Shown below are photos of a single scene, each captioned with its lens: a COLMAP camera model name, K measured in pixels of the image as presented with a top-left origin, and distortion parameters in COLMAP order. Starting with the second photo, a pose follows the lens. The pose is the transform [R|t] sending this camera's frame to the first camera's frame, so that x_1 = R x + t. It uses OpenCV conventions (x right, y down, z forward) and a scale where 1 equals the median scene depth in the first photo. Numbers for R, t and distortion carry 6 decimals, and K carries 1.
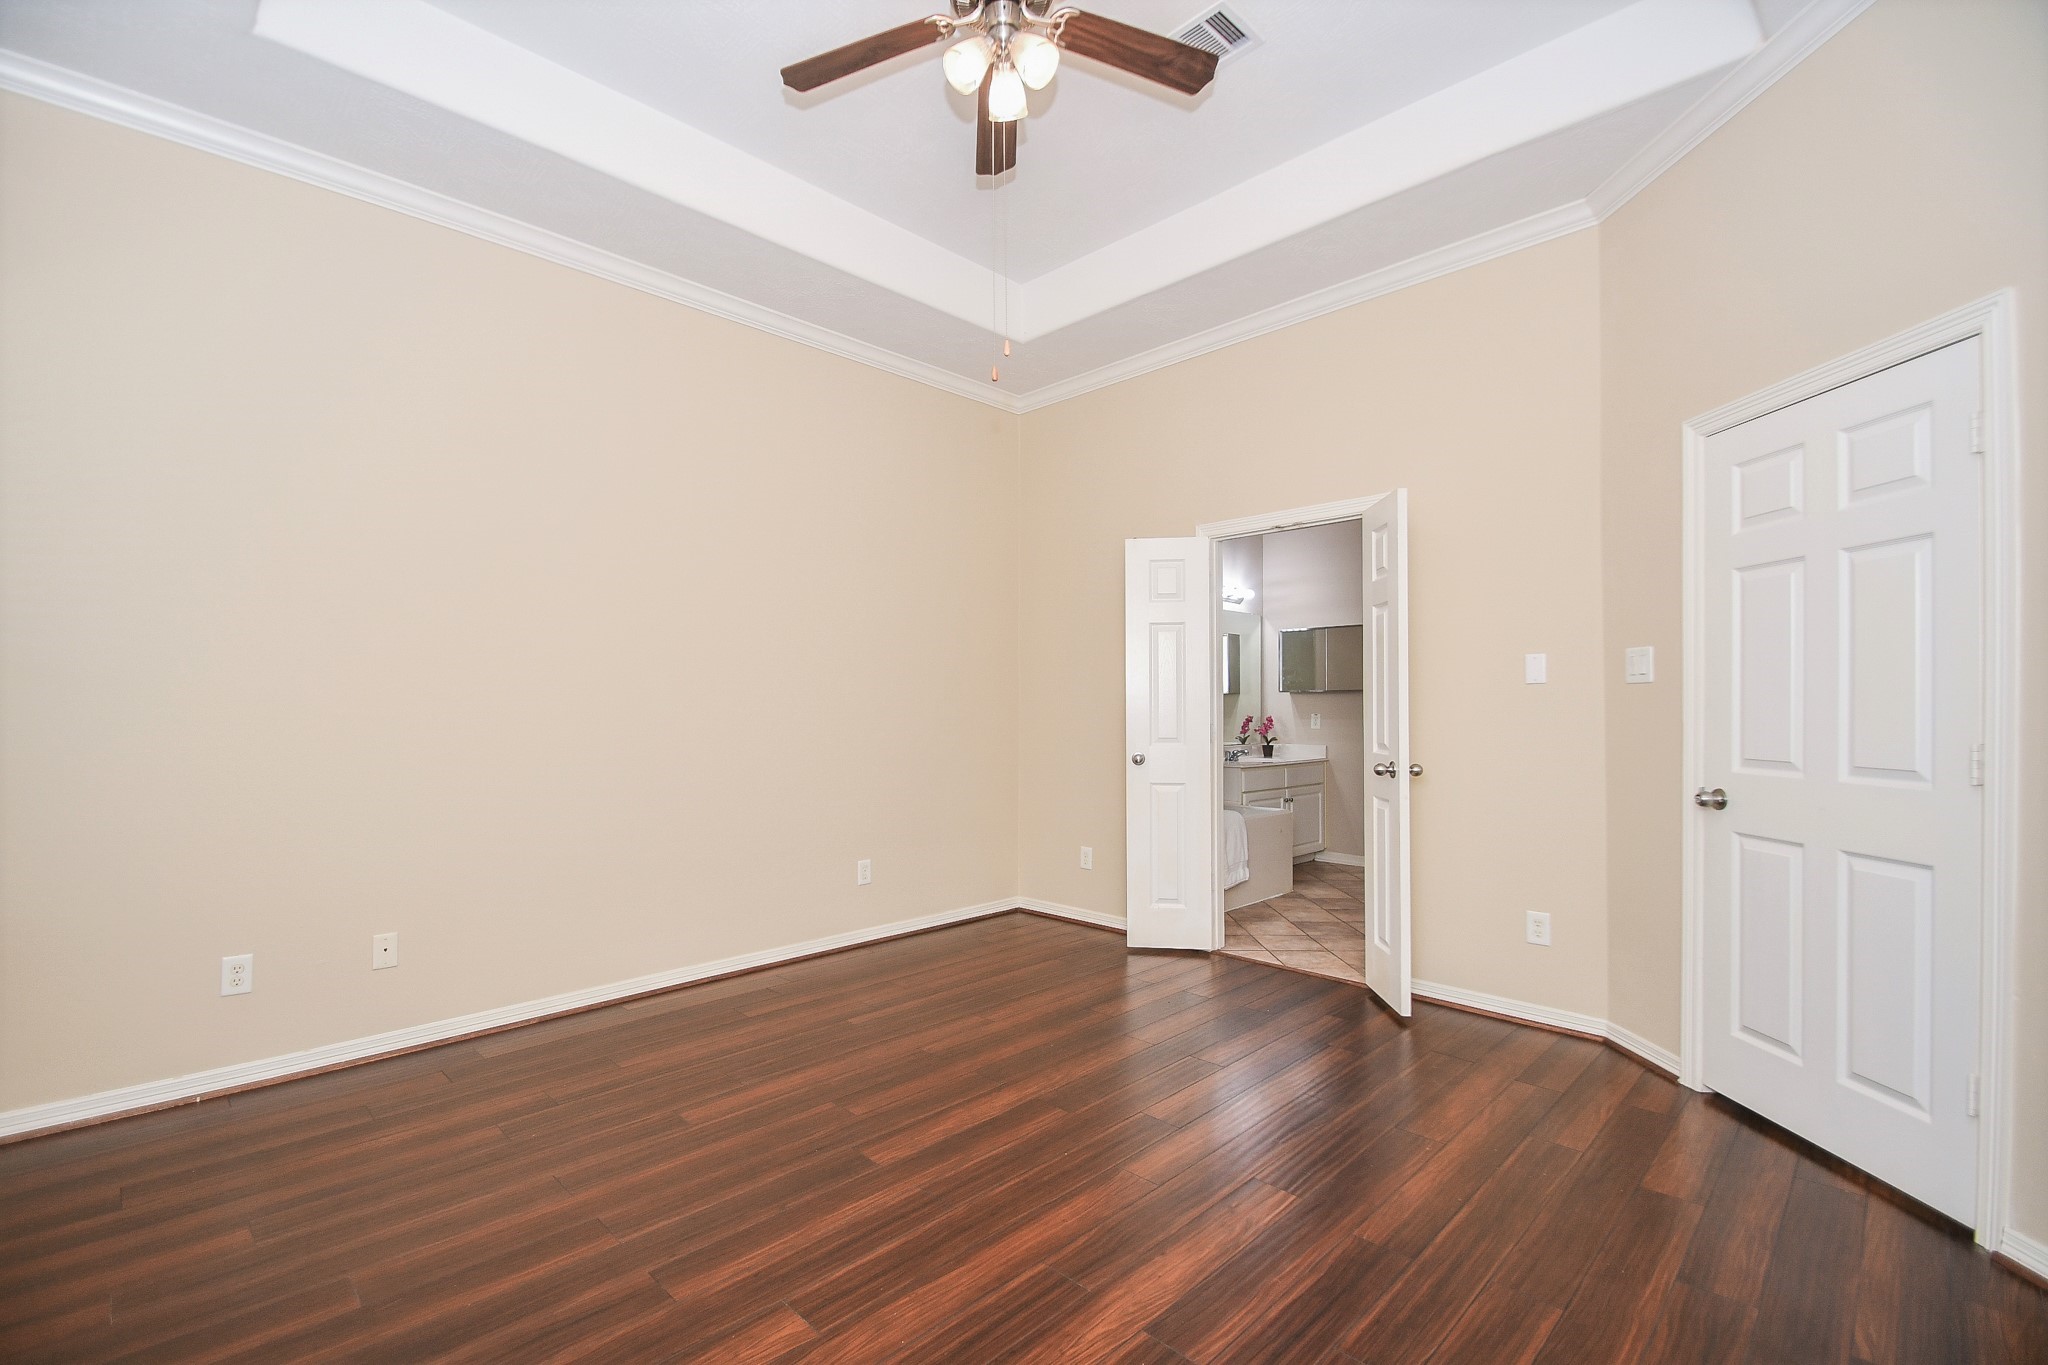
lens RADIAL K [[893.1, 0, 1020.3], [0, 893.1, 696.7], [0, 0, 1]] dist [0.001340, -0.010214]
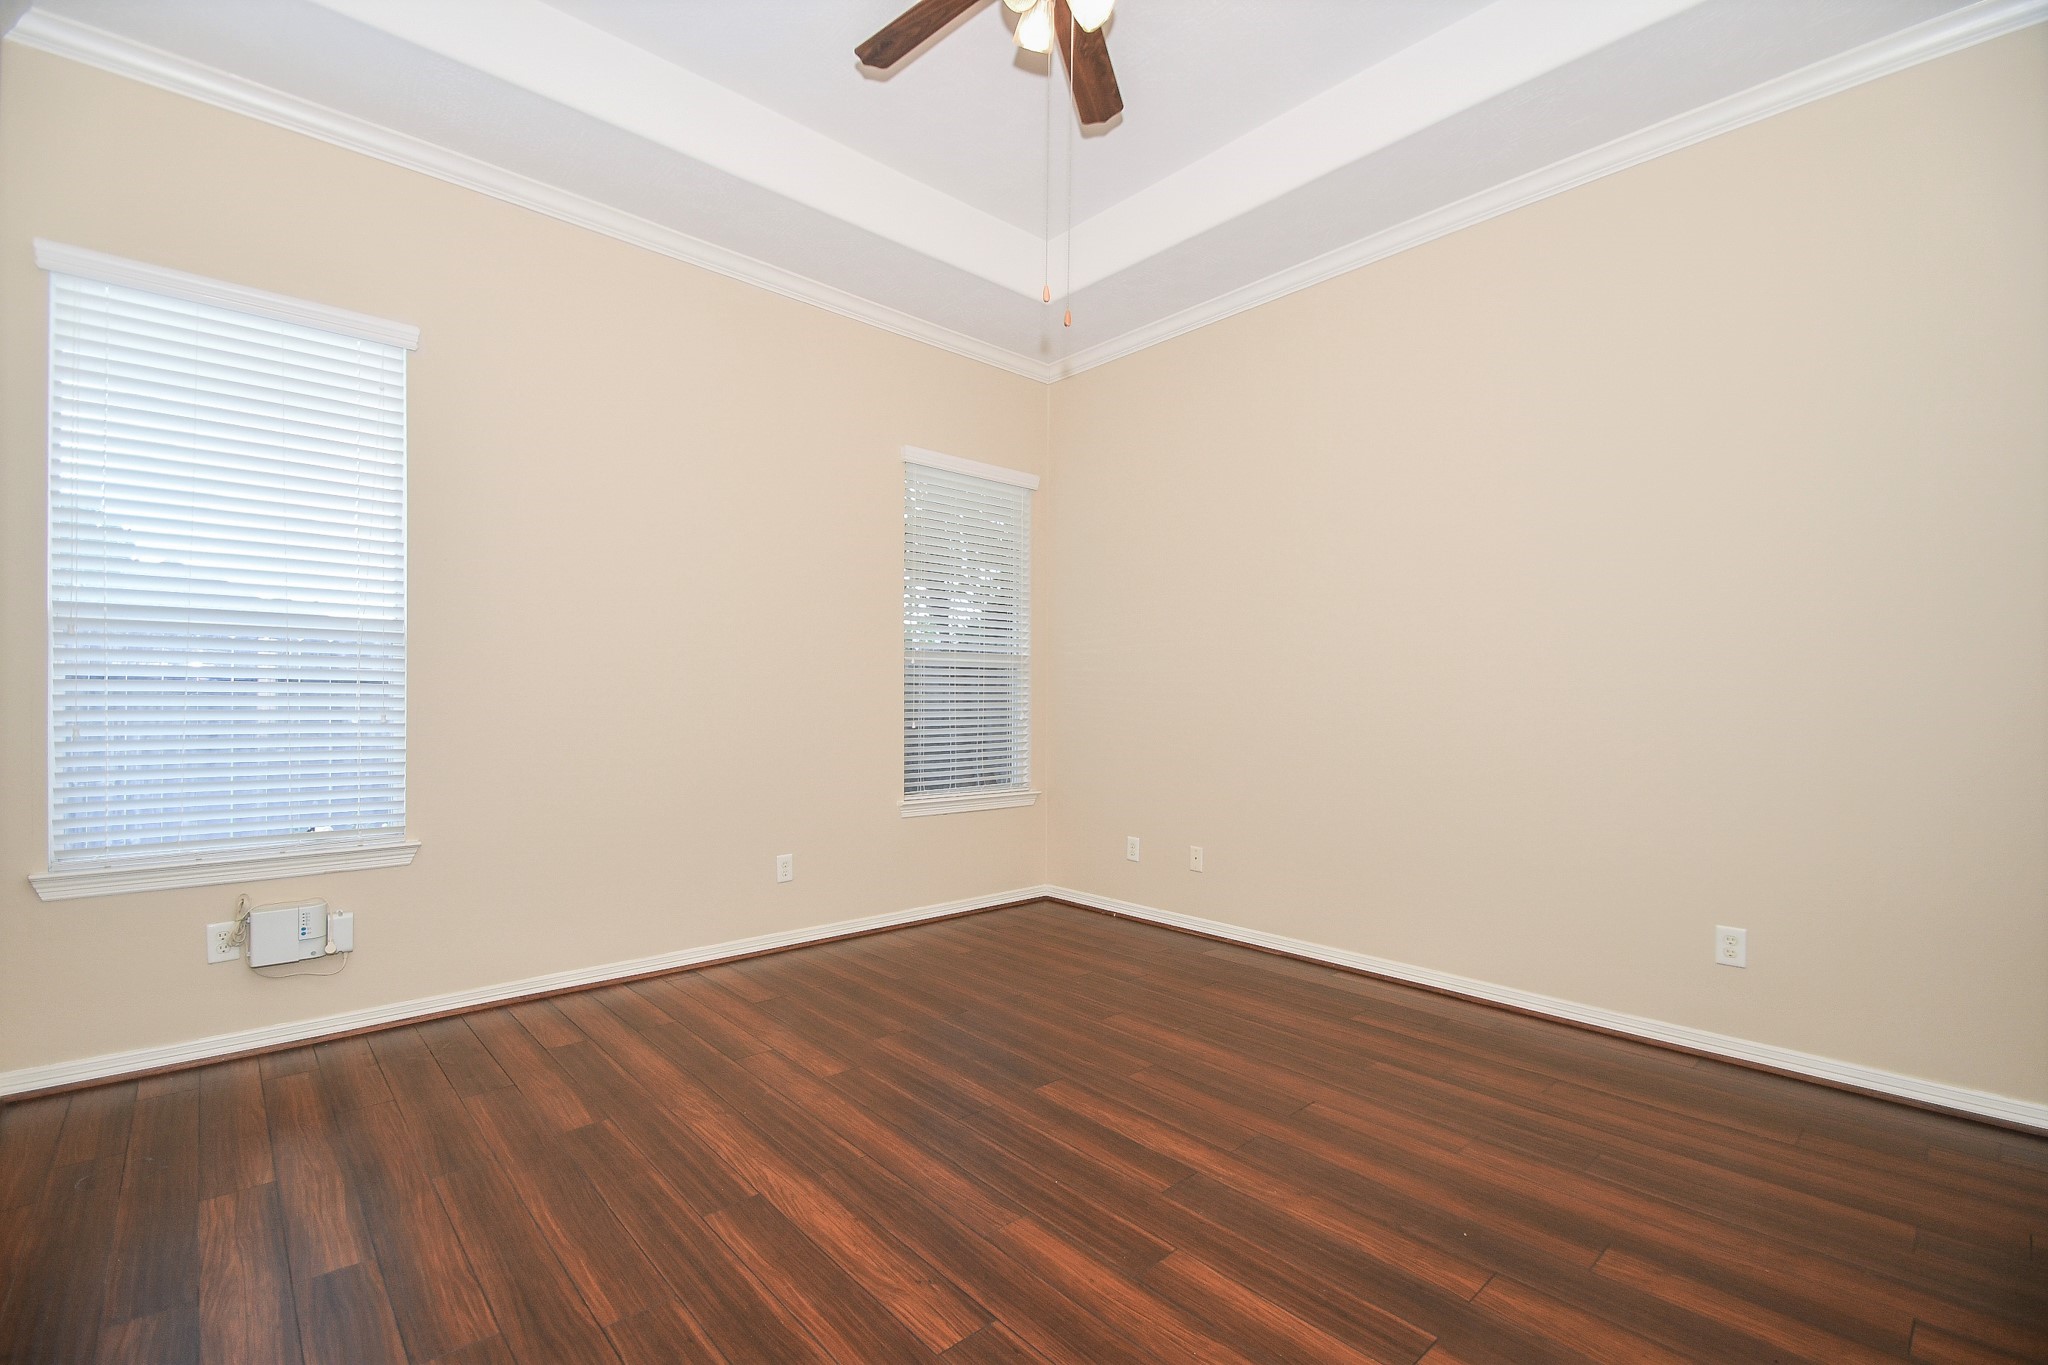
lens RADIAL K [[893.1, 0, 1020.3], [0, 893.1, 696.7], [0, 0, 1]] dist [0.001340, -0.010214]
pose [[-0.034522, 0.009795, -0.999356, 0.853055], [-0.000776, 0.999951, 0.009828, 0.010176], [0.999404, 0.001114, -0.034513, 0.890477]]
